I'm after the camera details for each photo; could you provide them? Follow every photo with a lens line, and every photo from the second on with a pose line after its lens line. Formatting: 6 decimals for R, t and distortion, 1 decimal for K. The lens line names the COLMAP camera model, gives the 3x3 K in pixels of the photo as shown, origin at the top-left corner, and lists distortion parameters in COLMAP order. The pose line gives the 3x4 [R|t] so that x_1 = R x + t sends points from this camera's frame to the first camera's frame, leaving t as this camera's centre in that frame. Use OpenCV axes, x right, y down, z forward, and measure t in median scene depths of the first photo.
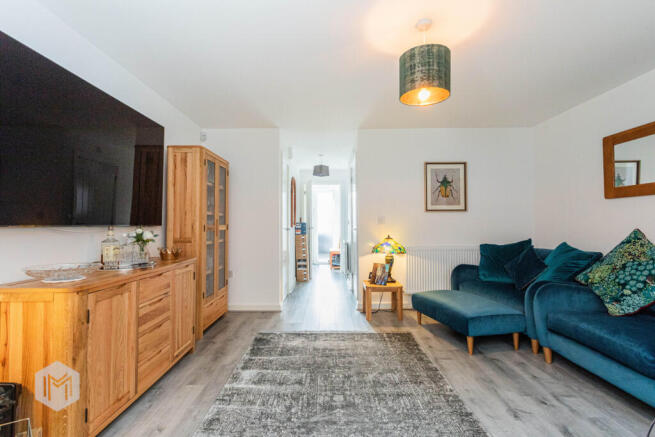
lens RADIAL K [[311.7, 0, 326.0], [0, 311.7, 216.1], [0, 0, 1]] dist [-0.001346, 0.000451]
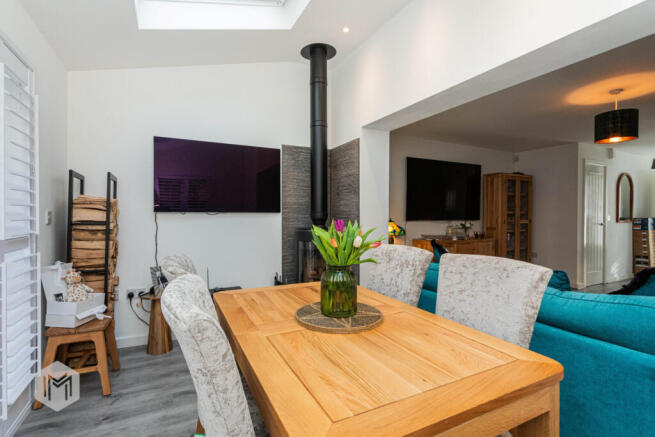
lens RADIAL K [[311.7, 0, 325.8], [0, 311.7, 215.1], [0, 0, 1]] dist [-0.001346, 0.000451]
pose [[0.461973, 0.014247, -0.886780, 0.634095], [0.016990, 0.999545, 0.024910, -0.054547], [0.886731, -0.026574, 0.461521, -0.600943]]
